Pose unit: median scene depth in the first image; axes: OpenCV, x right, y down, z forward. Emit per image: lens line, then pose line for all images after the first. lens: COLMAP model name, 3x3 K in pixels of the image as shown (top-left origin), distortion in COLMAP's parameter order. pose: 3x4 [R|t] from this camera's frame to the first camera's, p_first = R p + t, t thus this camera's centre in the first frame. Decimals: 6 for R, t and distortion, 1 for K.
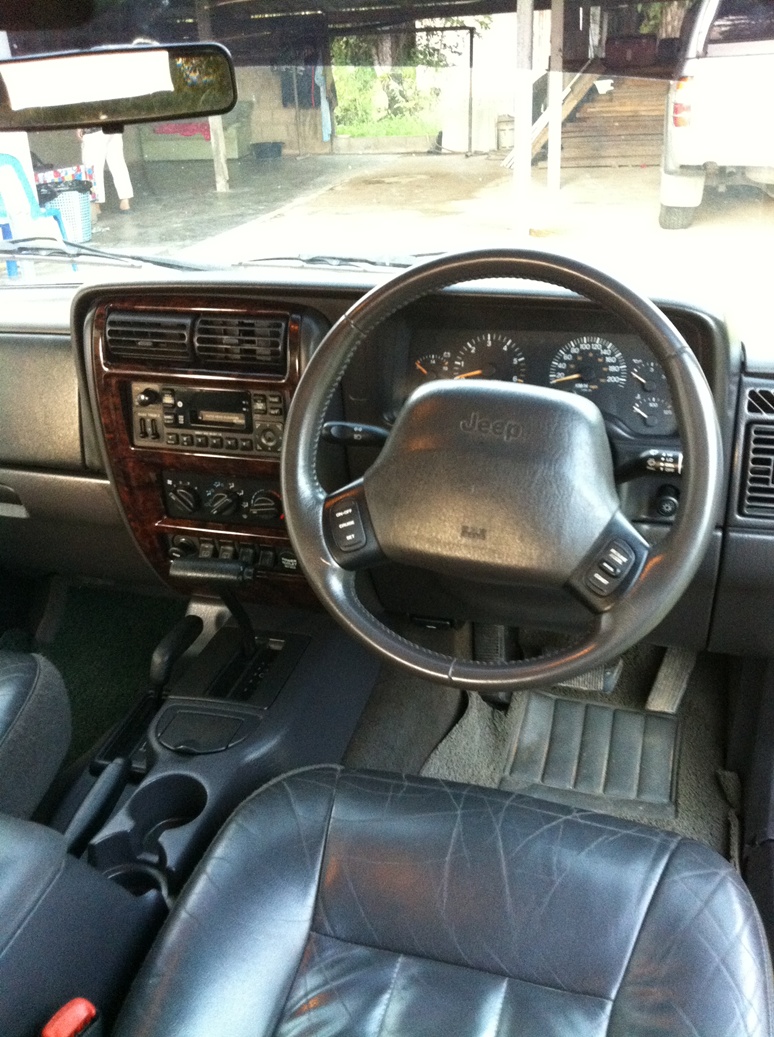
lens RADIAL K [[977.0, 0, 384.6], [0, 977.0, 523.8], [0, 0, 1]] dist [0.019538, 0.000000]
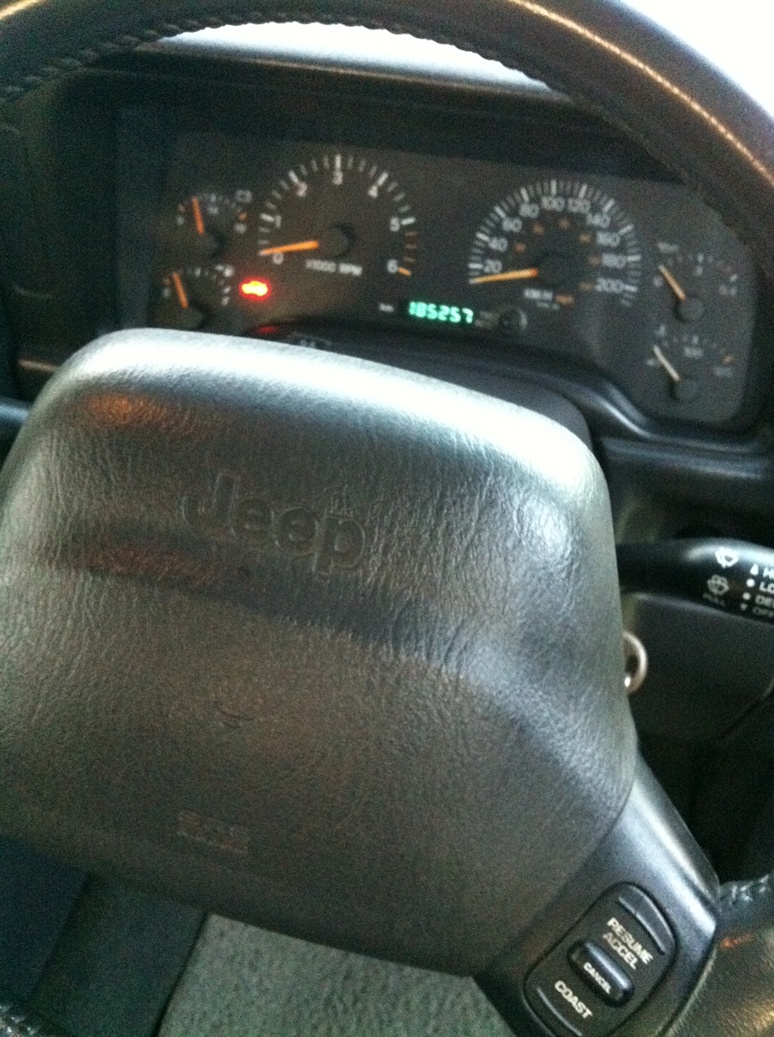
lens RADIAL K [[977.0, 0, 395.9], [0, 977.0, 514.9], [0, 0, 1]] dist [0.019538, 0.000000]
pose [[0.994556, 0.020330, 0.102204, 0.093776], [-0.043700, 0.971743, 0.231961, -0.144610], [-0.094600, -0.235164, 0.967341, 0.552877]]
